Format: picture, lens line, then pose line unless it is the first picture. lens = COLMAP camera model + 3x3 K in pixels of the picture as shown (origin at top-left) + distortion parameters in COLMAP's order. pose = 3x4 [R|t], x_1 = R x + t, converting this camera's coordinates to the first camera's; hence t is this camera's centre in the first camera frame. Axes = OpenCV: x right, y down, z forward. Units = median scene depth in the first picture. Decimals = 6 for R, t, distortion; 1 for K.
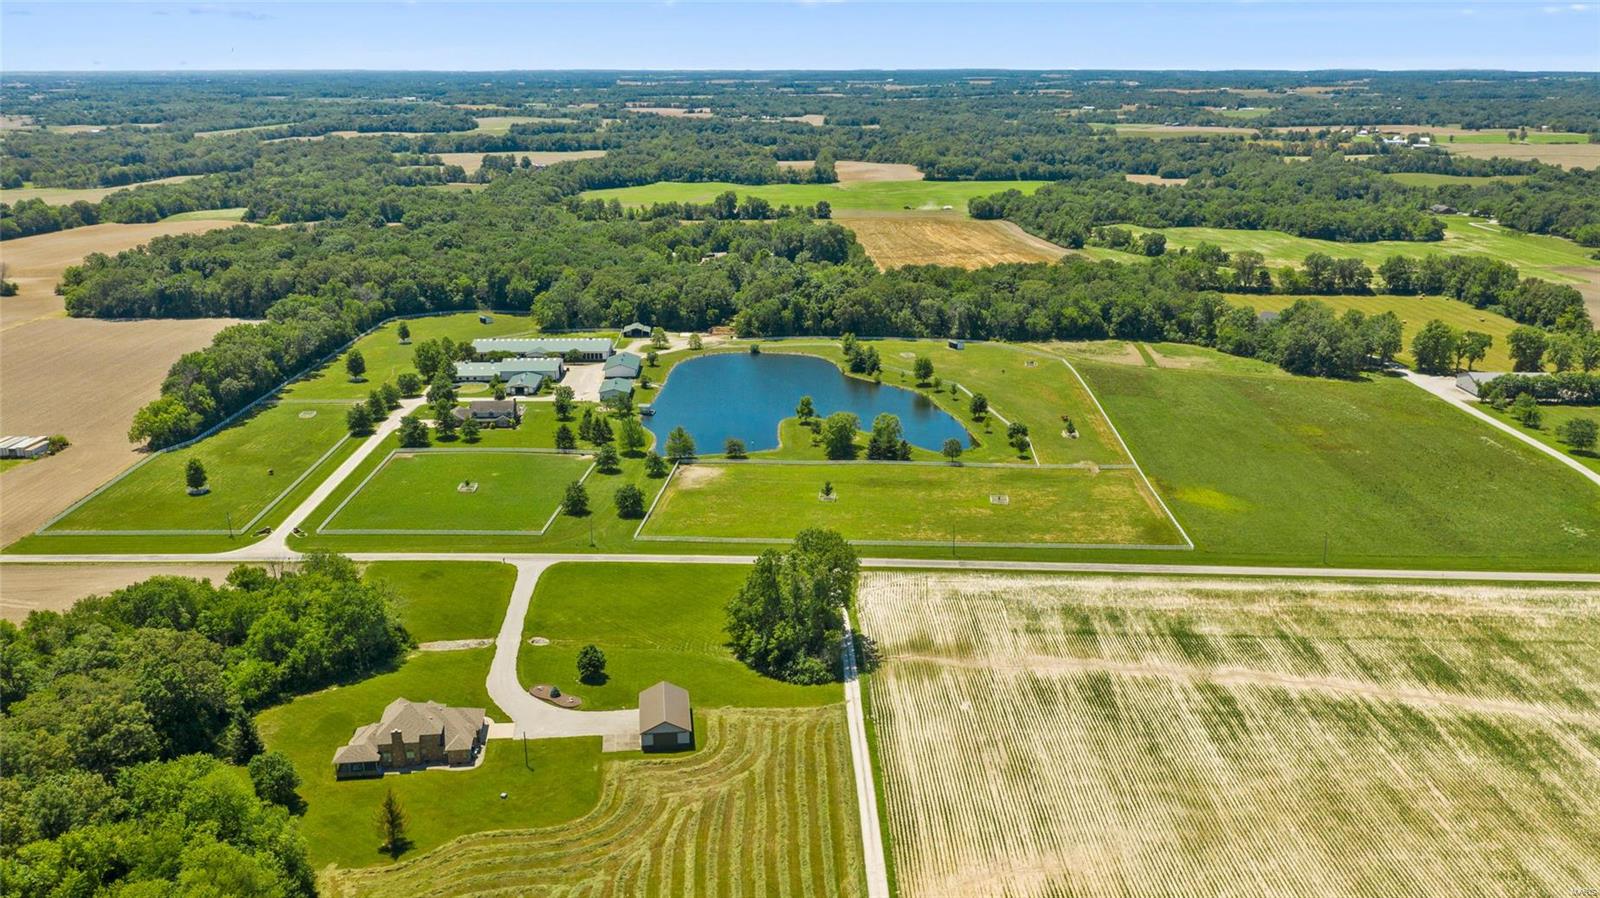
lens RADIAL K [[1297.9, 0, 800.0], [0, 1297.9, 449.0], [0, 0, 1]] dist [-0.007634, 0.002701]
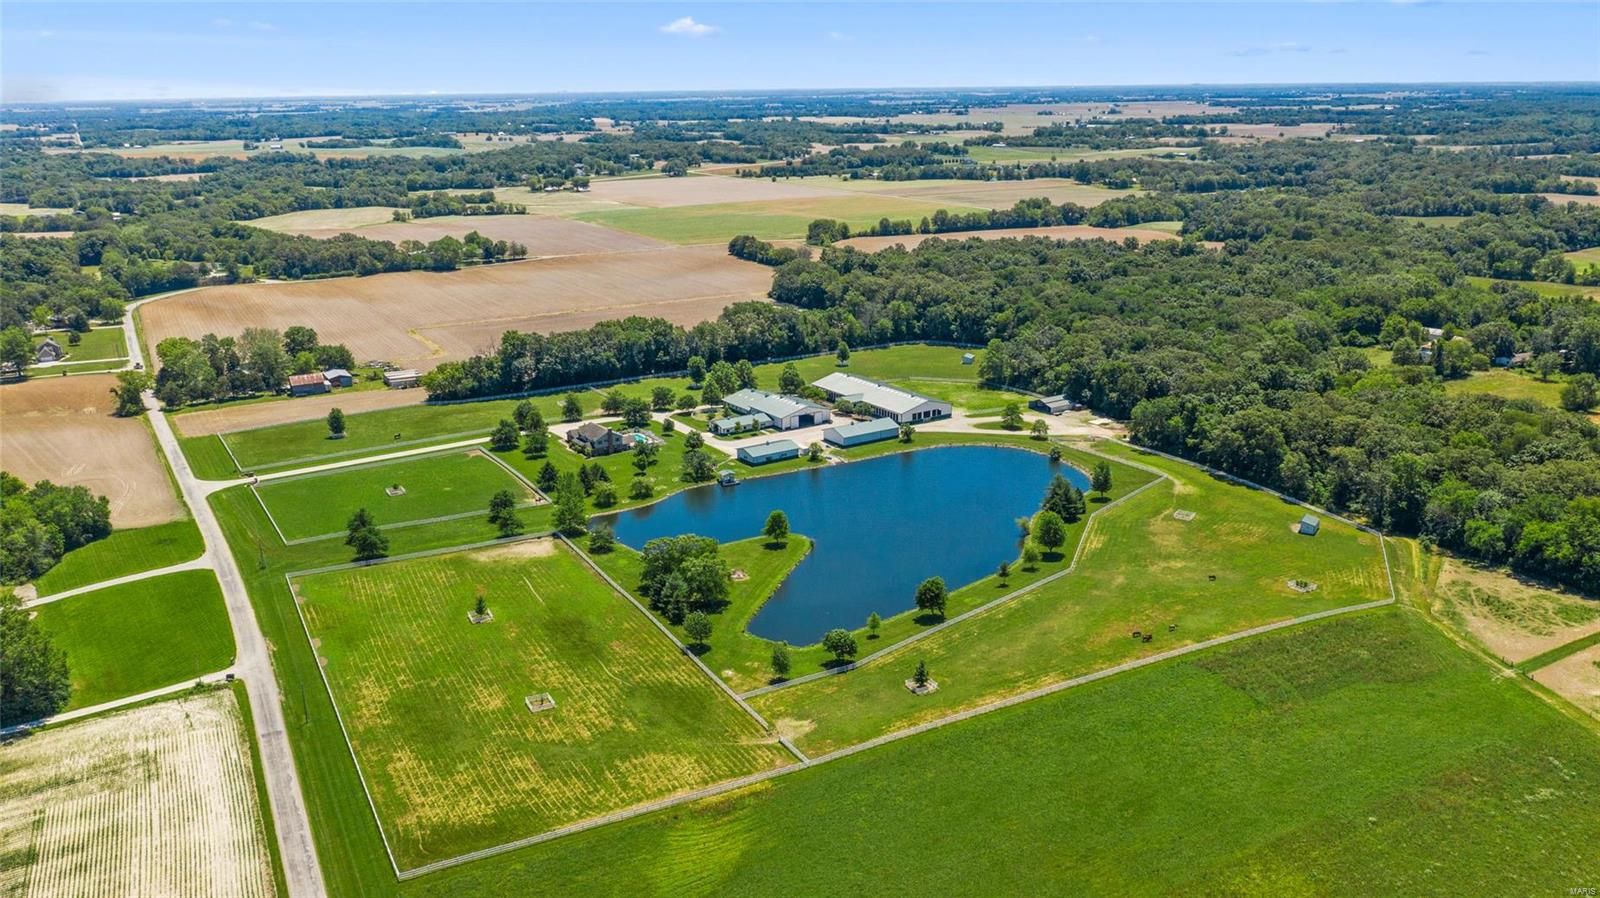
lens RADIAL K [[1266.7, 0, 800.0], [0, 1266.7, 449.0], [0, 0, 1]] dist [-0.009228, 0.000771]
pose [[0.513282, 0.231490, -0.826411, 0.533693], [-0.232379, 0.964452, 0.125827, -0.148439], [0.826161, 0.127456, 0.548829, 0.511861]]
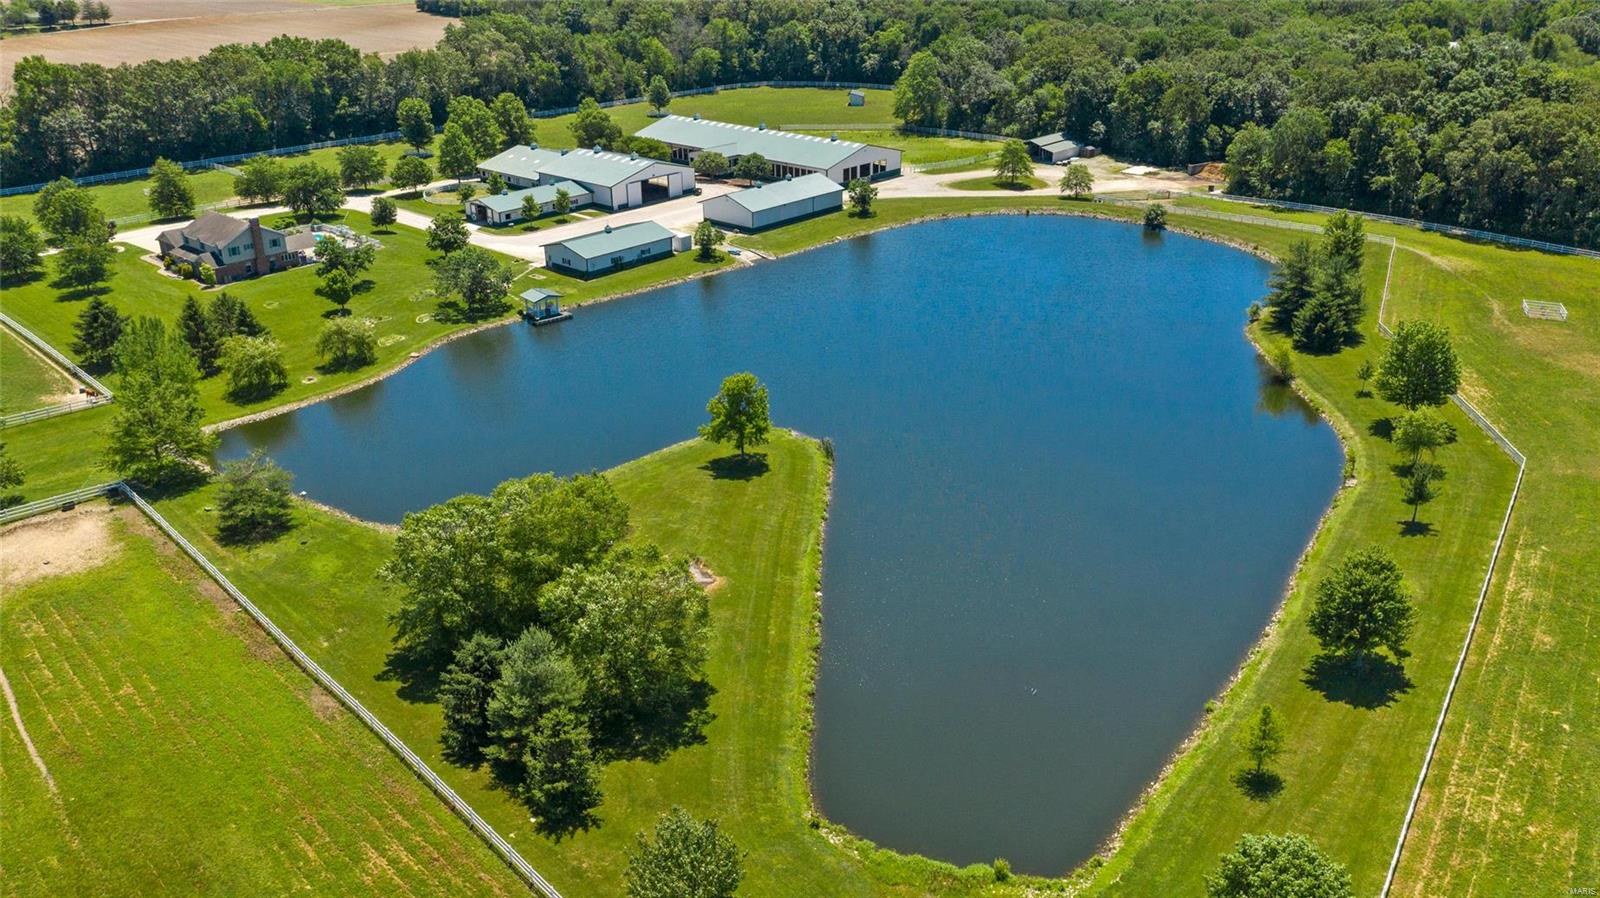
lens RADIAL K [[1266.7, 0, 800.0], [0, 1266.7, 449.0], [0, 0, 1]] dist [-0.009228, 0.000771]
pose [[0.708492, 0.275991, -0.649514, 0.172979], [-0.188583, 0.960929, 0.202611, -0.072149], [0.680056, -0.021061, 0.732858, 0.689330]]
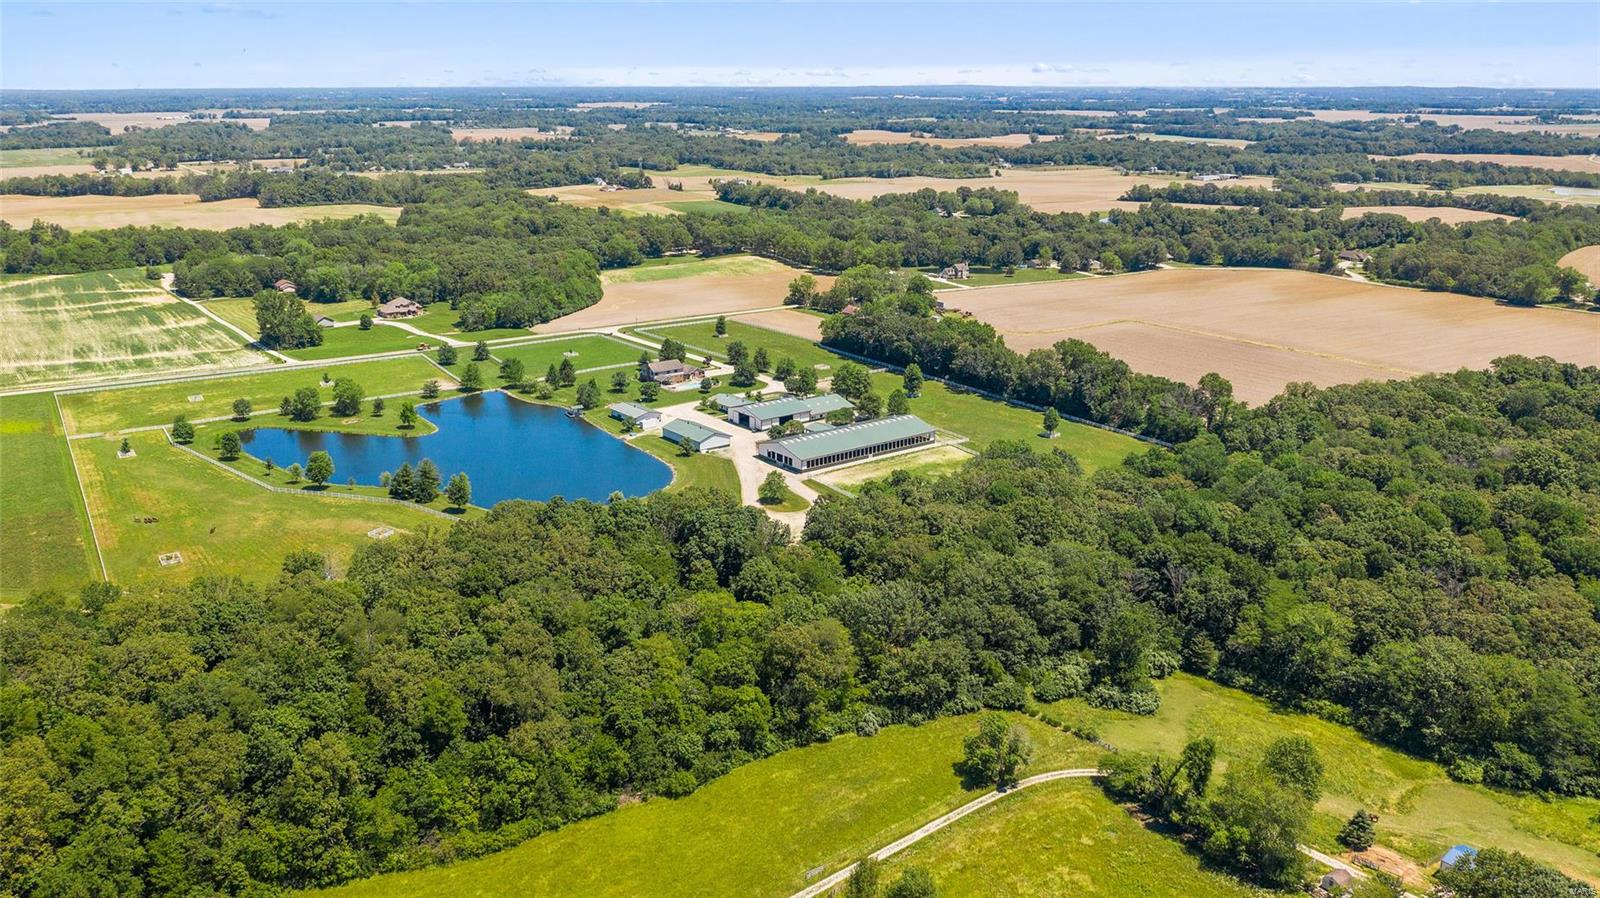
lens RADIAL K [[1286.0, 0, 800.0], [0, 1286.0, 449.0], [0, 0, 1]] dist [-0.022746, -0.004409]
pose [[-0.820759, 0.159642, -0.548515, 0.267409], [-0.160995, 0.856605, 0.490213, -0.475566], [0.548119, 0.490655, -0.677365, 1.605499]]
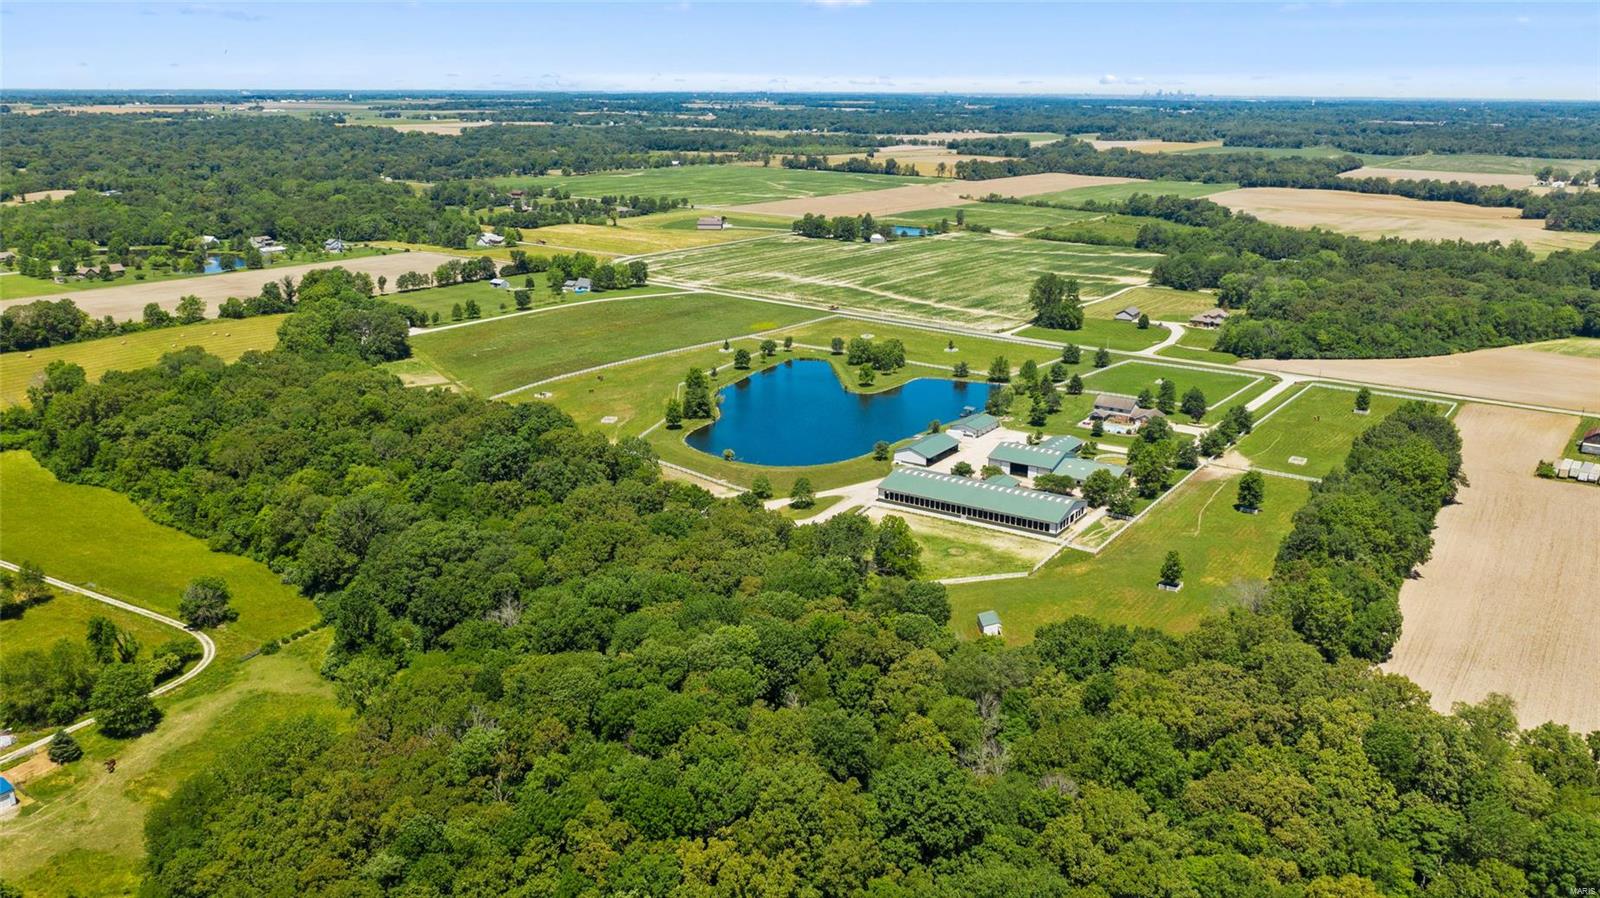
lens RADIAL K [[1266.7, 0, 800.0], [0, 1266.7, 449.0], [0, 0, 1]] dist [-0.009228, 0.000771]
pose [[-0.800311, -0.165836, 0.576194, -0.536717], [0.167820, 0.860624, 0.480794, -0.467513], [-0.575620, 0.481482, -0.660936, 1.582035]]
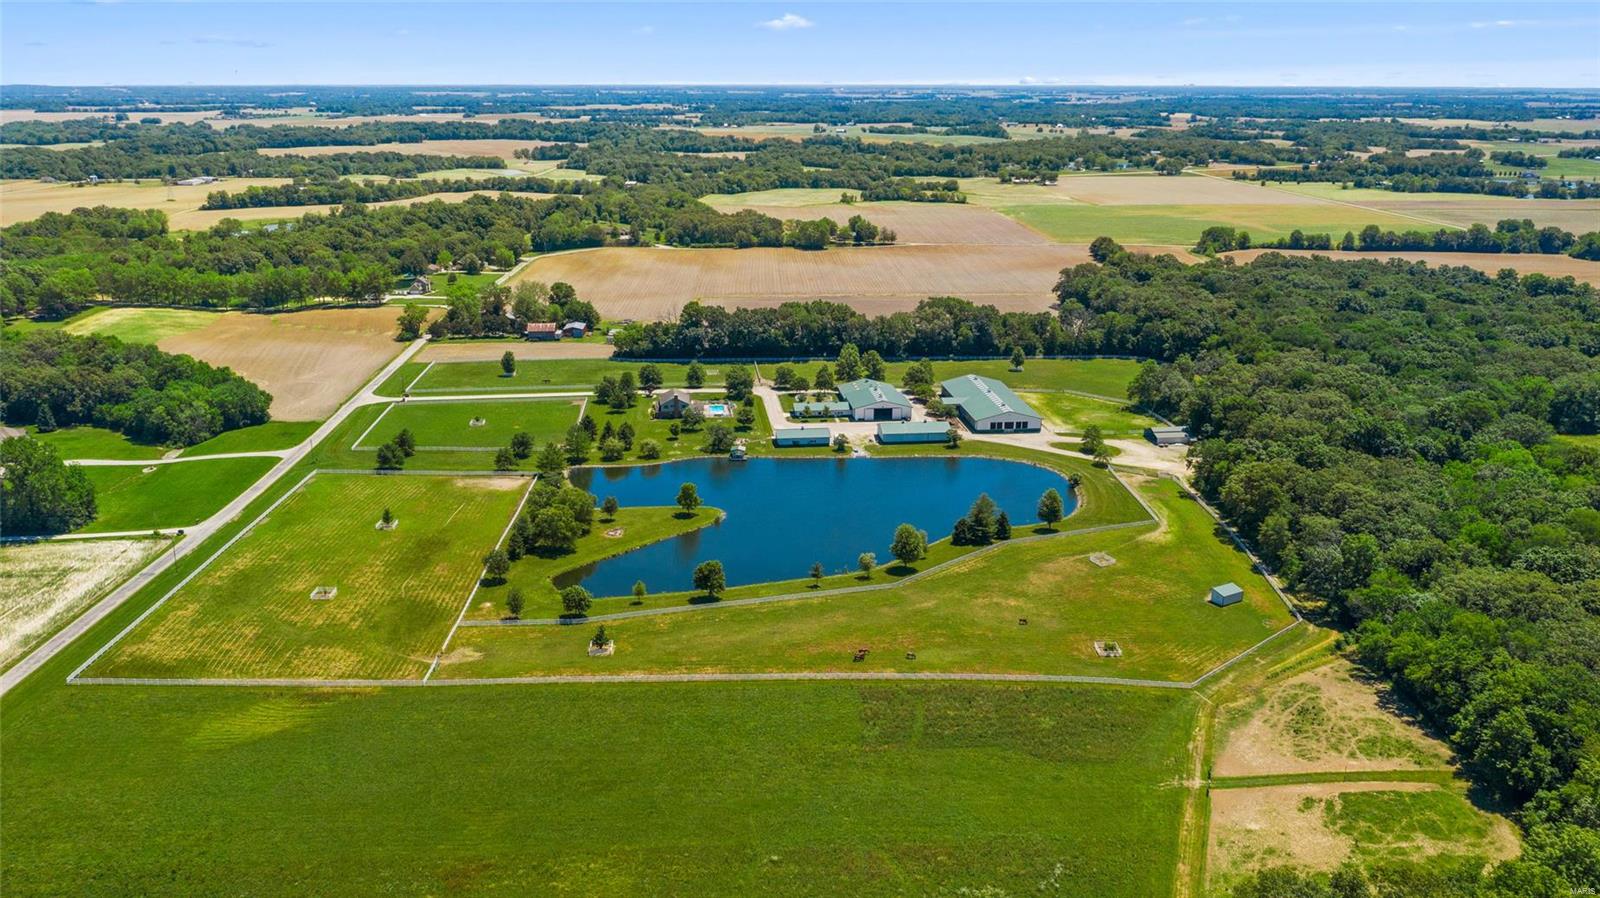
lens RADIAL K [[1267.7, 0, 800.0], [0, 1267.7, 449.0], [0, 0, 1]] dist [-0.003499, 0.003300]
pose [[0.067144, 0.279612, -0.957762, 0.656696], [-0.287260, 0.924701, 0.249821, -0.239265], [0.955496, 0.258353, 0.142410, 0.814098]]
